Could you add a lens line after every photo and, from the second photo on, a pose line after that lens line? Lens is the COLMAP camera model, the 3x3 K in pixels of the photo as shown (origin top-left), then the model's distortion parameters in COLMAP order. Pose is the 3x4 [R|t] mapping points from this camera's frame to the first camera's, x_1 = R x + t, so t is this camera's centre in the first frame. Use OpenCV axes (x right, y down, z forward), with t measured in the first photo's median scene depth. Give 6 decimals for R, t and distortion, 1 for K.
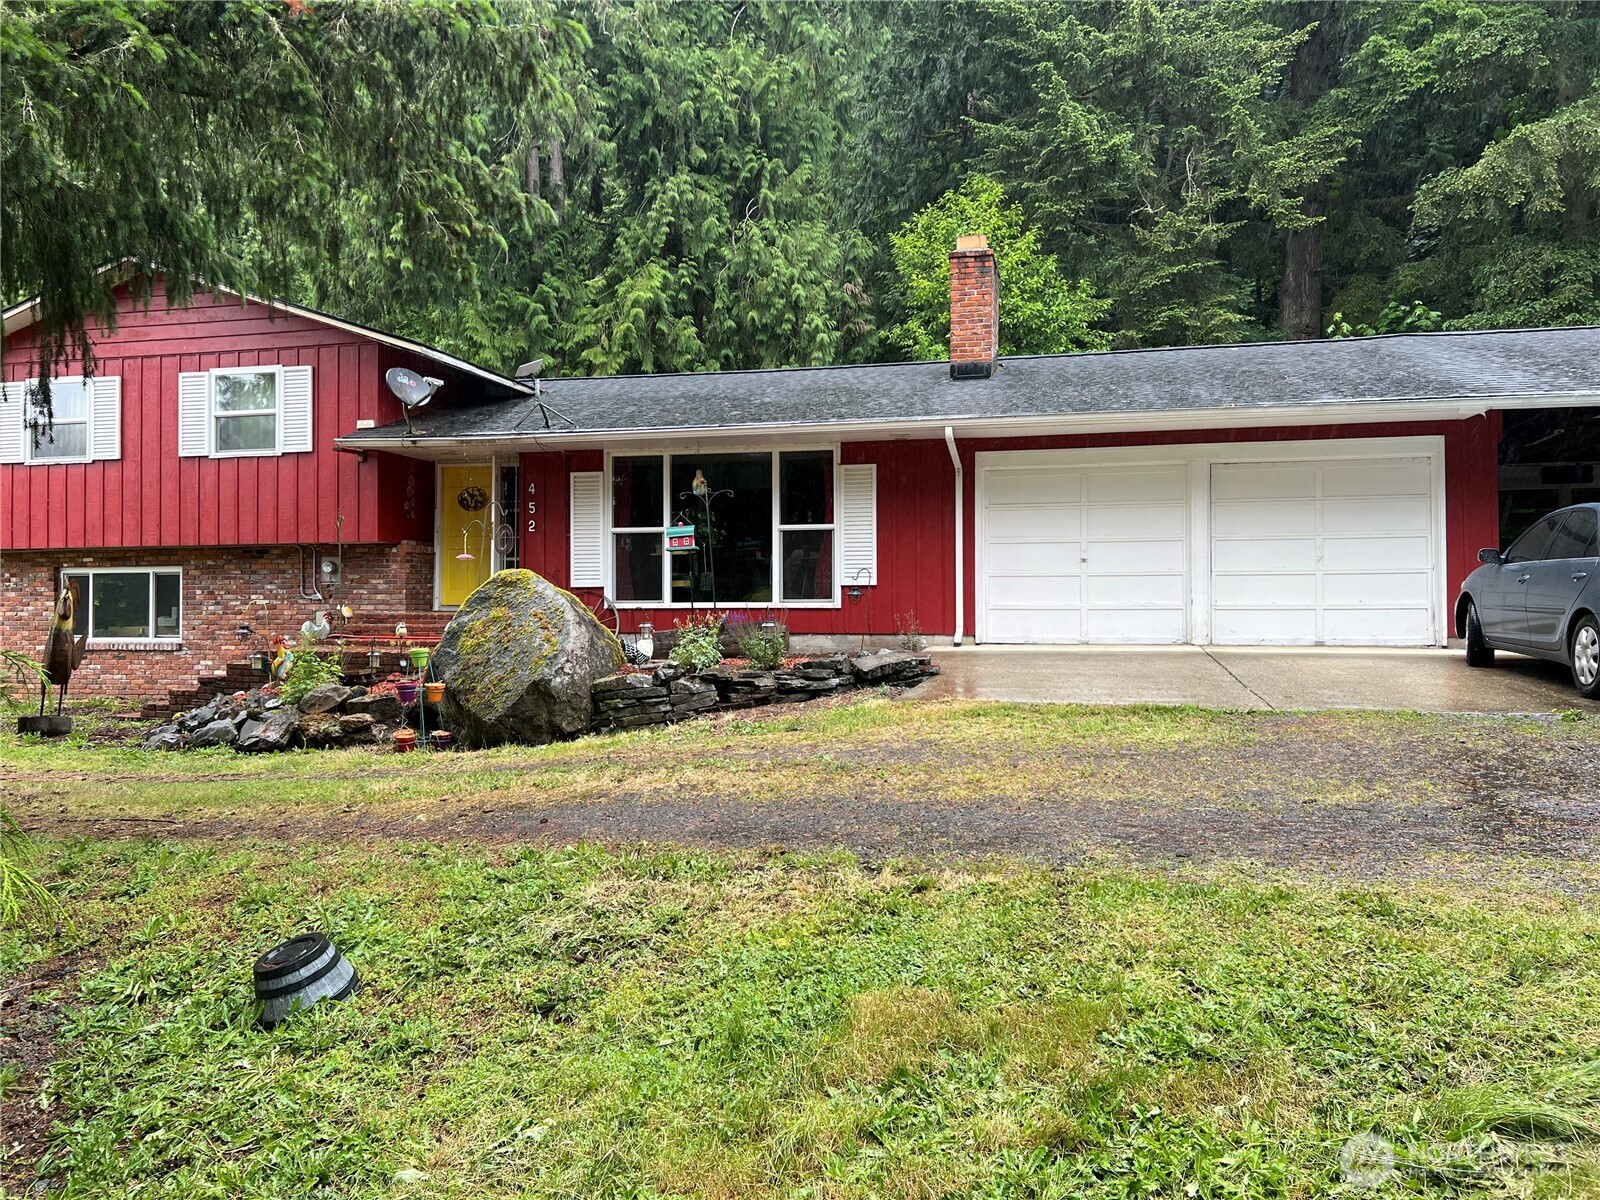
lens RADIAL K [[1200.7, 0, 807.3], [0, 1200.7, 584.8], [0, 0, 1]] dist [0.072828, -0.085771]
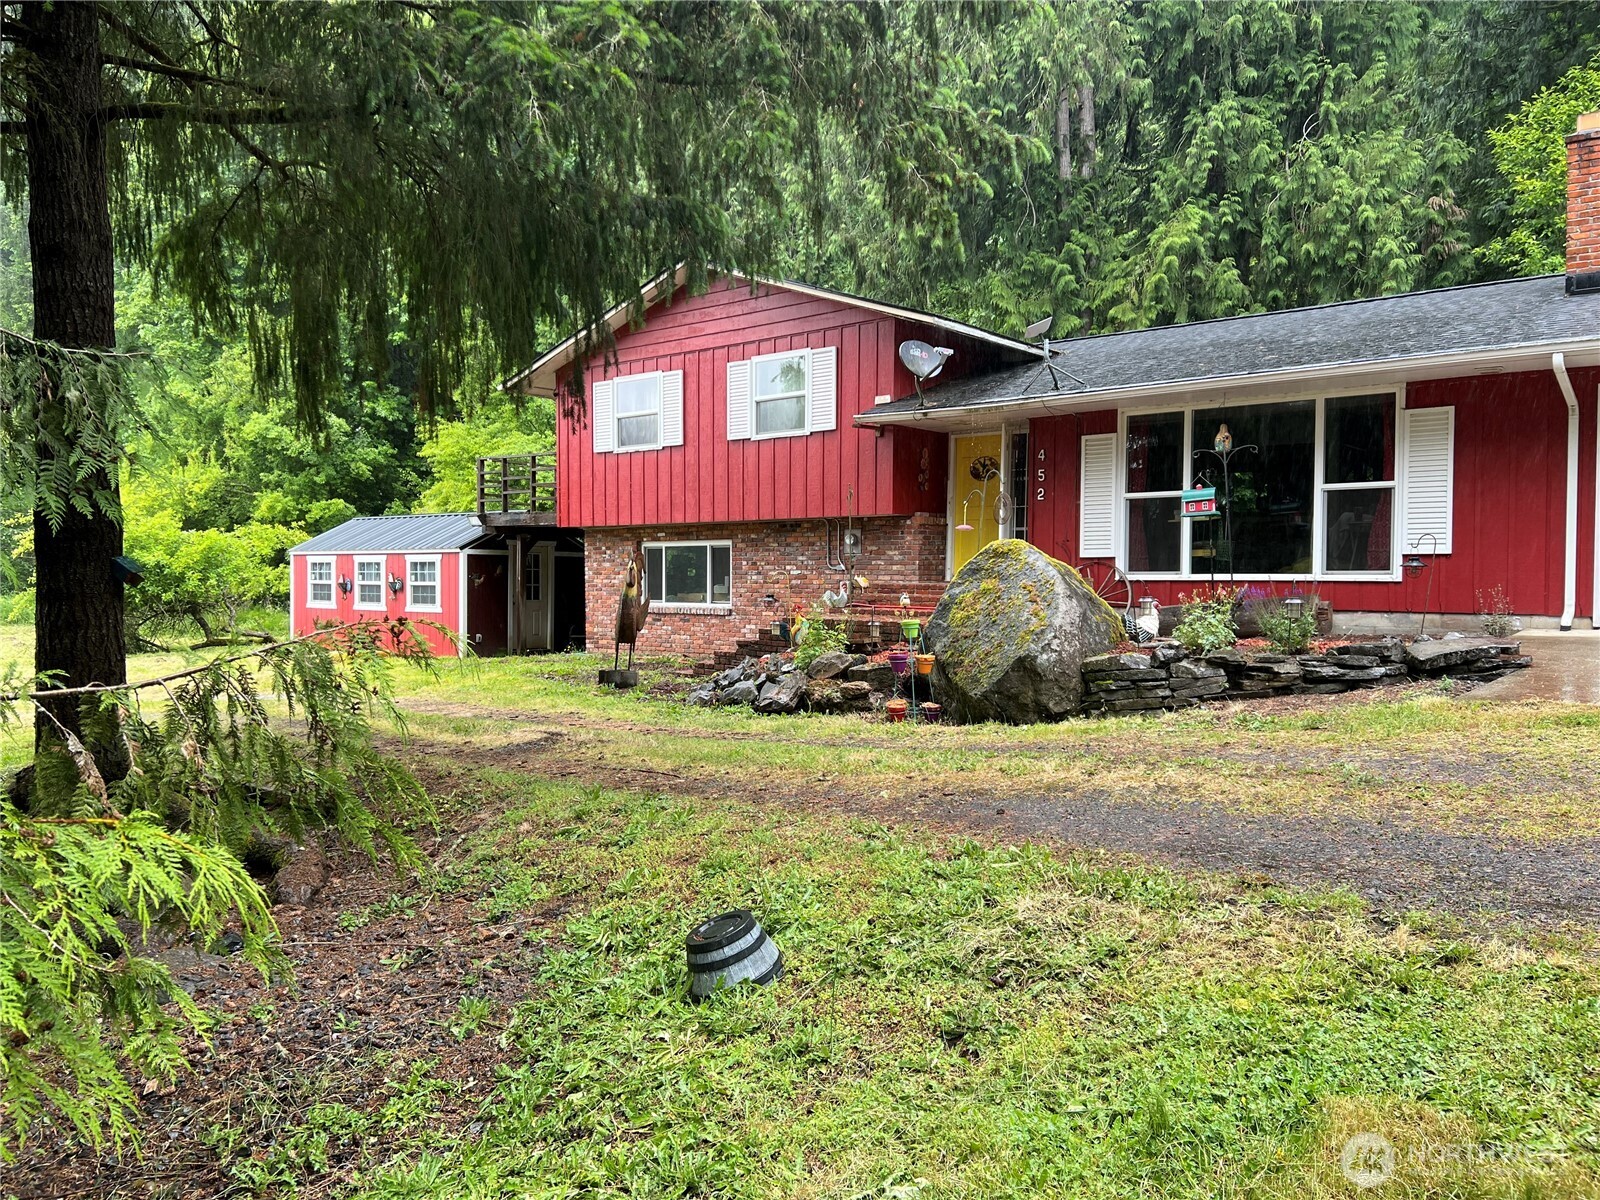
lens RADIAL K [[1200.7, 0, 794.0], [0, 1200.7, 608.7], [0, 0, 1]] dist [0.072828, -0.085771]
pose [[0.899426, 0.016525, -0.436760, 0.017986], [0.002885, 0.999039, 0.043738, -0.000049], [0.437063, -0.040599, 0.898514, 0.050153]]
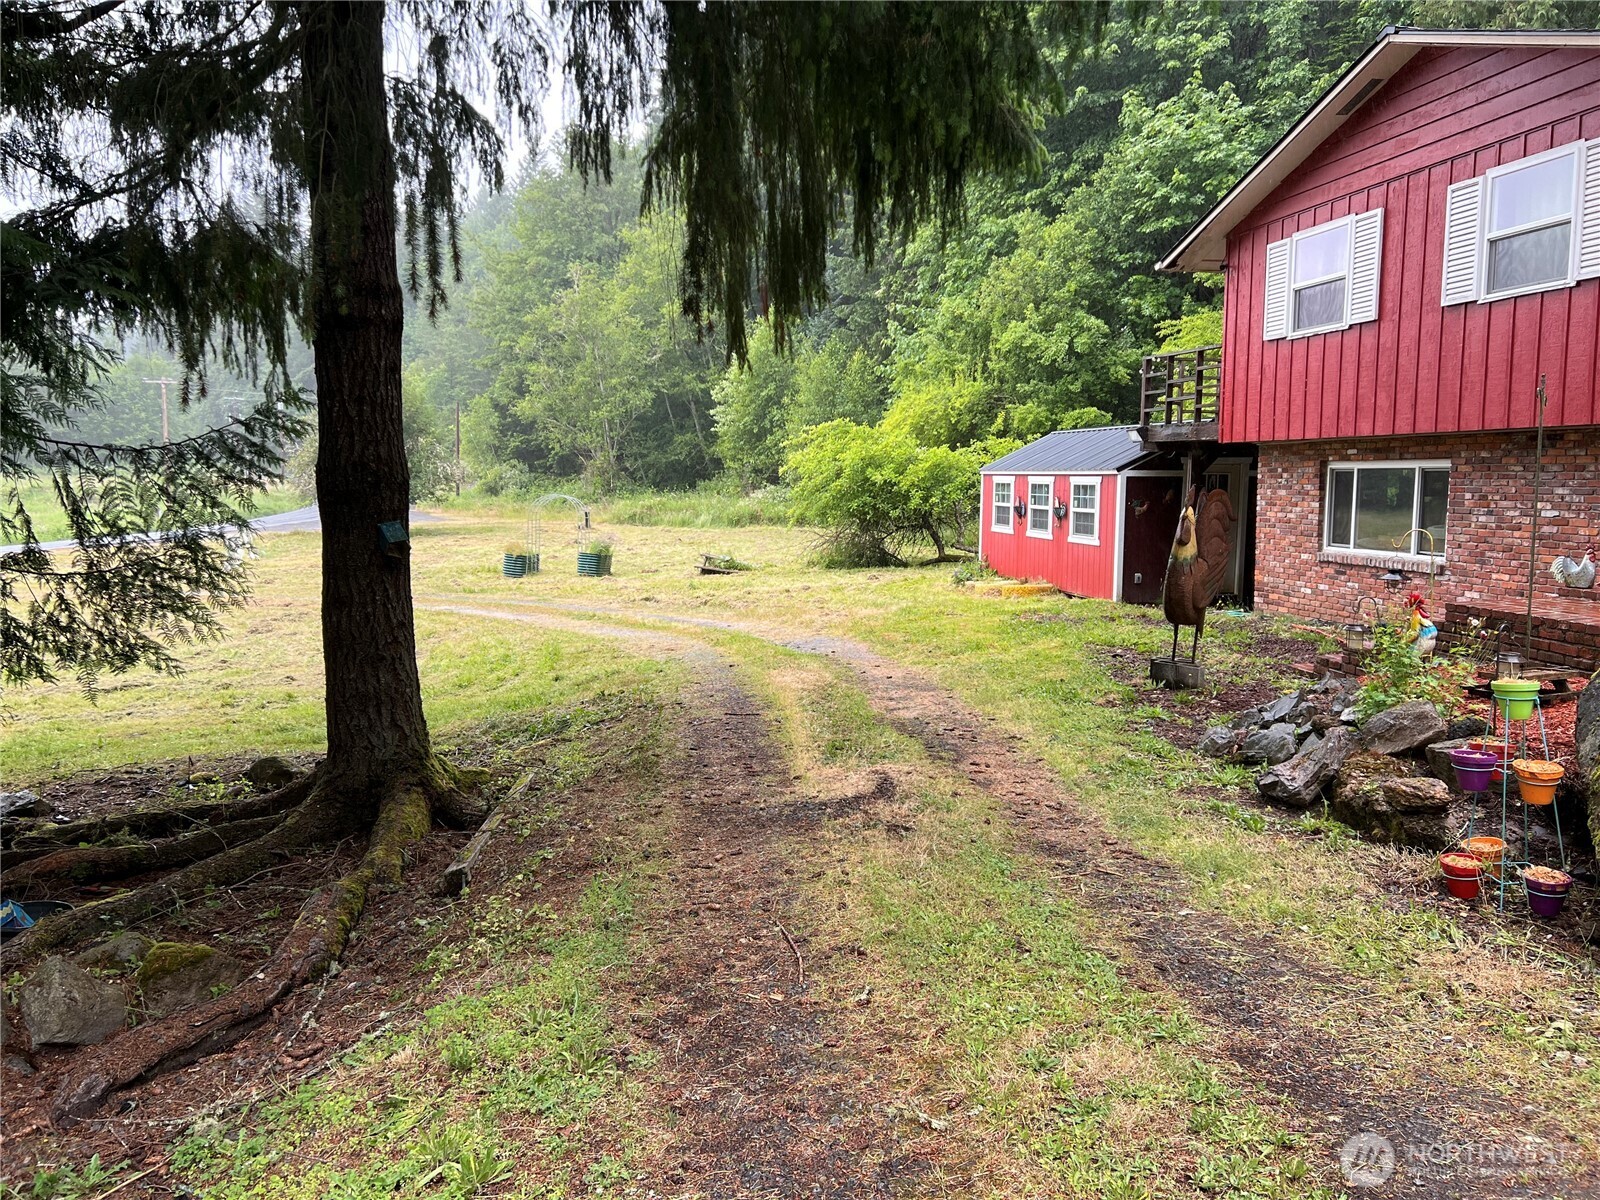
lens RADIAL K [[1200.7, 0, 797.9], [0, 1200.7, 597.0], [0, 0, 1]] dist [0.072828, -0.085771]
pose [[0.419801, 0.095380, -0.902590, -0.015126], [0.014252, 0.993647, 0.111631, -0.024773], [0.907504, -0.059726, 0.415775, 0.408841]]
